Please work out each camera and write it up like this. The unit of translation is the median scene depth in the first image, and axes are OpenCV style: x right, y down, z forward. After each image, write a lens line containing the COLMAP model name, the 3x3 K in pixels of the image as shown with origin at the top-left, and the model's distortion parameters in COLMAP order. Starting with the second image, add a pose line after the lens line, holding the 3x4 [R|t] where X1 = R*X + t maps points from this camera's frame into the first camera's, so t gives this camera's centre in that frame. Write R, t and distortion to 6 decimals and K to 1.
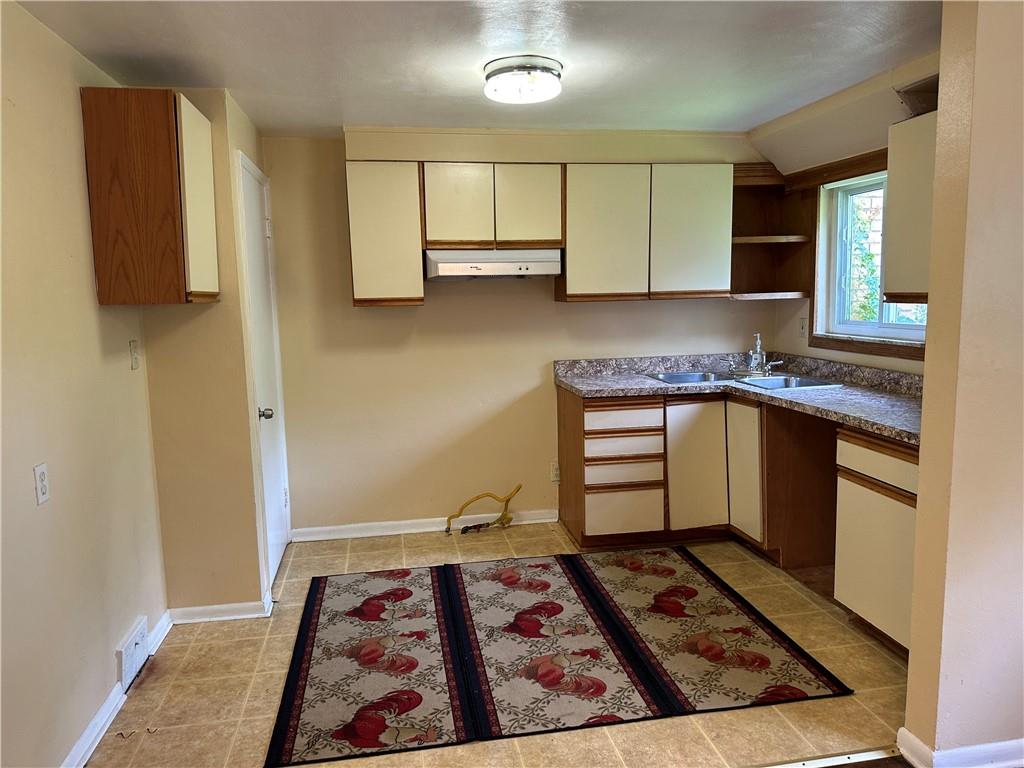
lens RADIAL K [[724.0, 0, 516.9], [0, 724.0, 386.6], [0, 0, 1]] dist [0.044447, -0.055769]
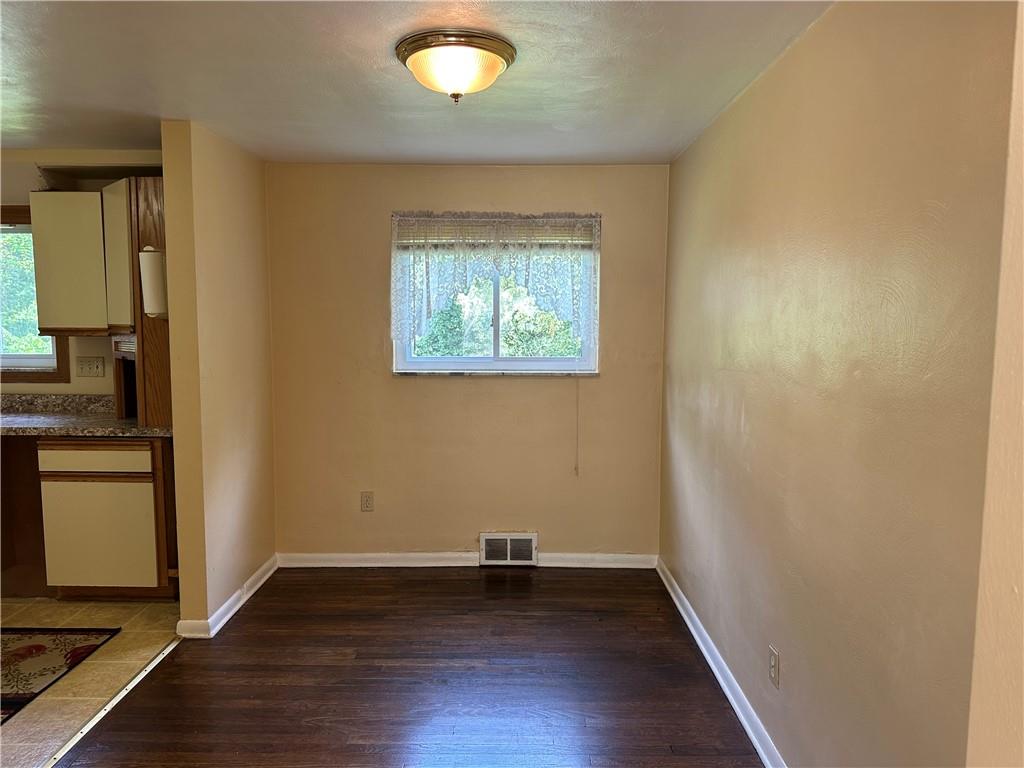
lens RADIAL K [[724.0, 0, 509.3], [0, 724.0, 385.3], [0, 0, 1]] dist [0.044447, -0.055769]
pose [[0.184236, -0.070640, 0.980340, -0.470701], [0.121590, 0.991391, 0.048586, 0.002218], [-0.975332, 0.110249, 0.191239, 0.008564]]
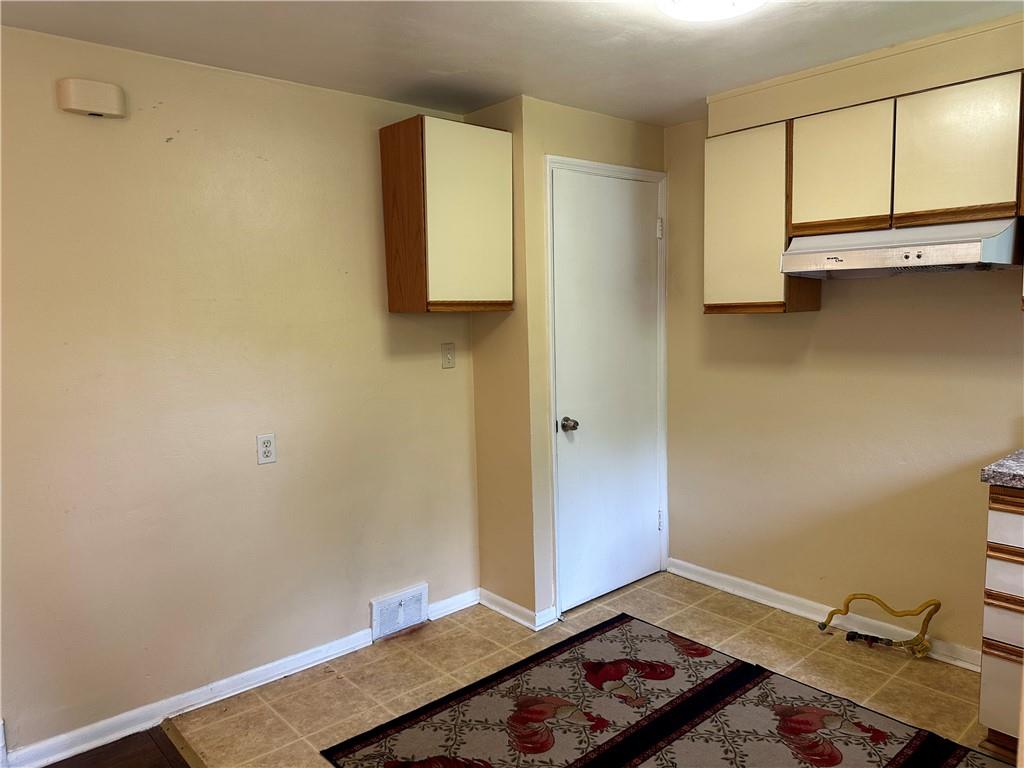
lens RADIAL K [[724.0, 0, 506.7], [0, 724.0, 385.1], [0, 0, 1]] dist [0.044447, -0.055769]
pose [[0.506902, 0.099069, -0.856292, 0.390006], [-0.097476, 0.993590, 0.057250, -0.056803], [0.856475, 0.054448, 0.513309, 0.396607]]
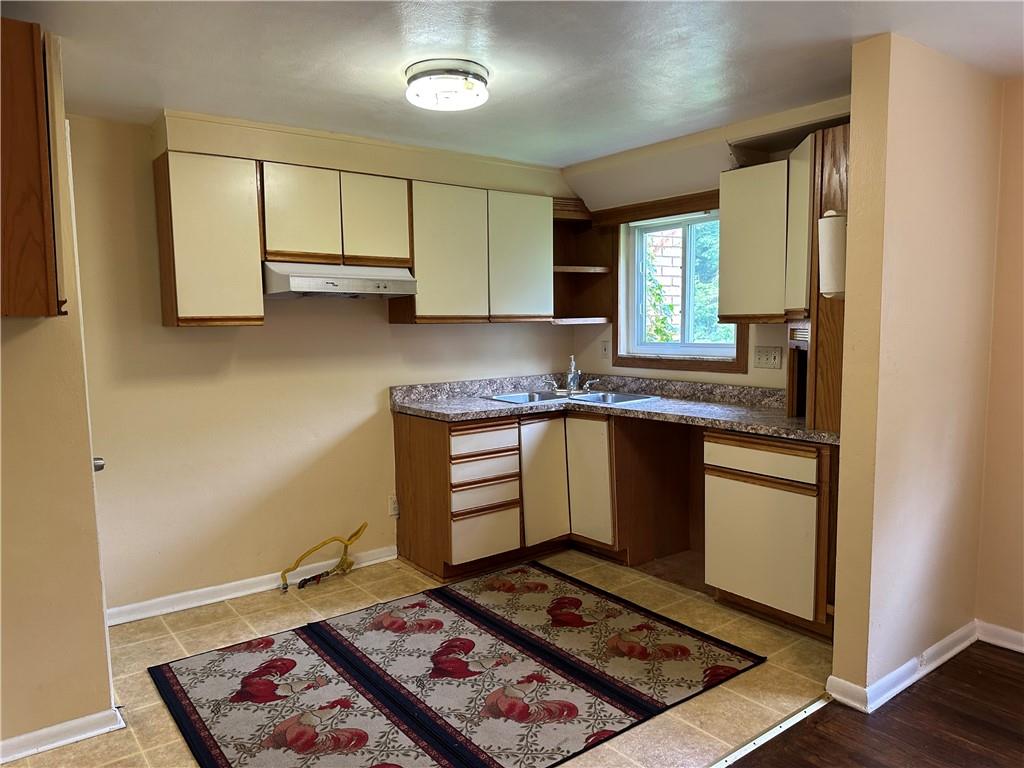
lens RADIAL K [[724.0, 0, 521.3], [0, 724.0, 392.0], [0, 0, 1]] dist [0.044447, -0.055769]
pose [[0.885260, -0.037981, 0.463544, -0.276102], [0.055913, 0.998123, -0.024998, 0.005429], [-0.461724, 0.048048, 0.885721, 0.099126]]
